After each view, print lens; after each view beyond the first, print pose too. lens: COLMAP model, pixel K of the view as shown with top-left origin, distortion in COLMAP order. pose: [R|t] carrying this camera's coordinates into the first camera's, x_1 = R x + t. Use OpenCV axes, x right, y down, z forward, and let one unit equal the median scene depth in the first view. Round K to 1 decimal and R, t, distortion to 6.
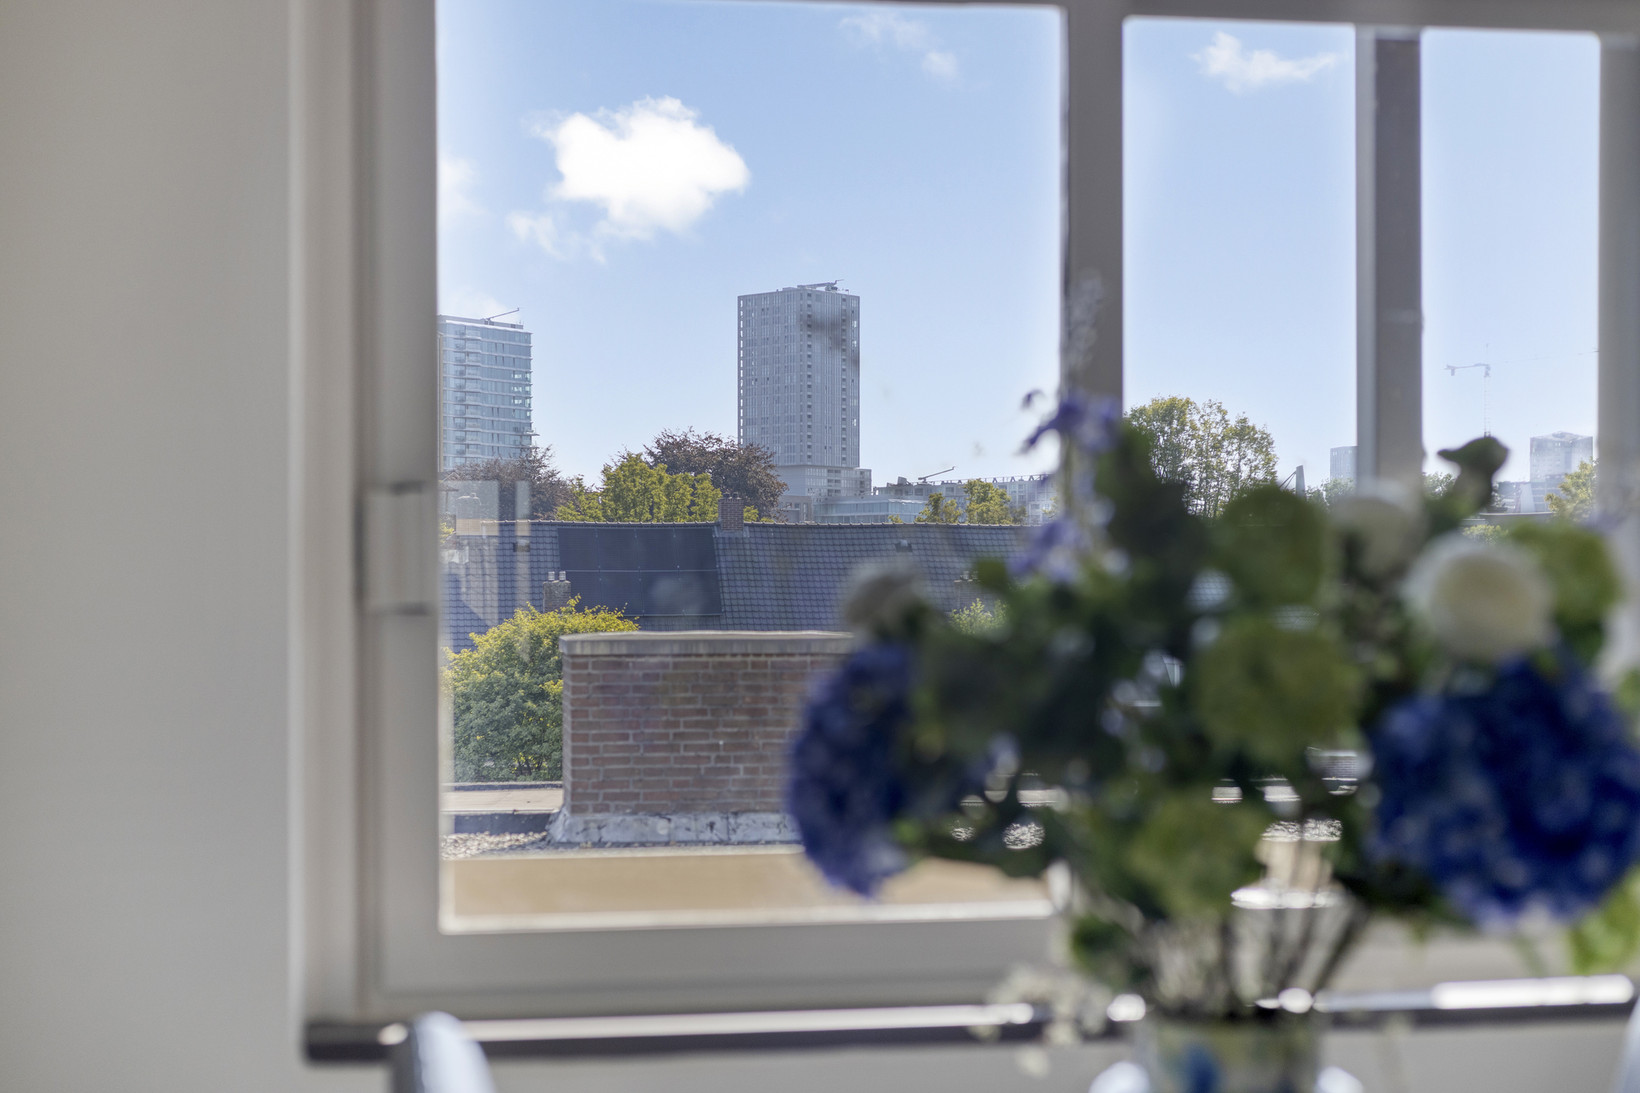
lens RADIAL K [[2401.6, 0, 818.9], [0, 2401.6, 654.3], [0, 0, 1]] dist [-0.036538, -0.072983]
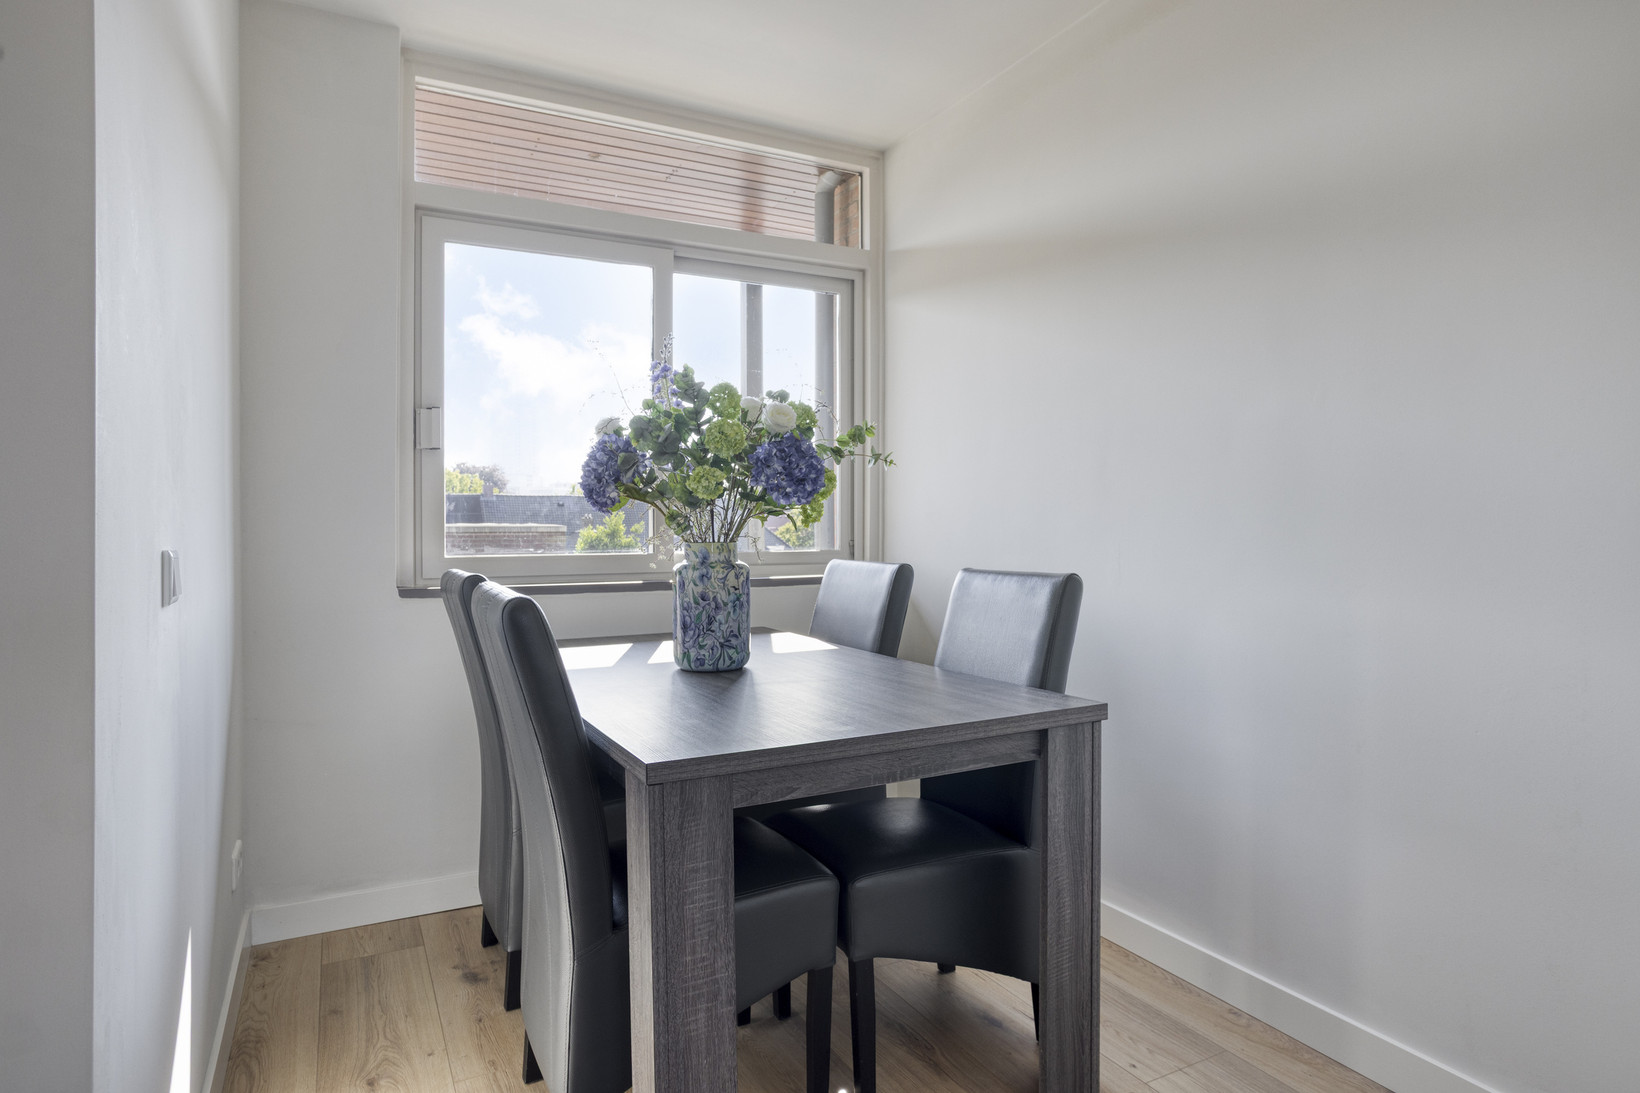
lens RADIAL K [[924.8, 0, 822.0], [0, 924.8, 519.9], [0, 0, 1]] dist [-0.002302, -0.000354]
pose [[0.951771, -0.002833, 0.306796, -0.095127], [0.012016, 0.999534, -0.028047, 0.163227], [-0.306574, 0.030381, 0.951362, -0.360788]]
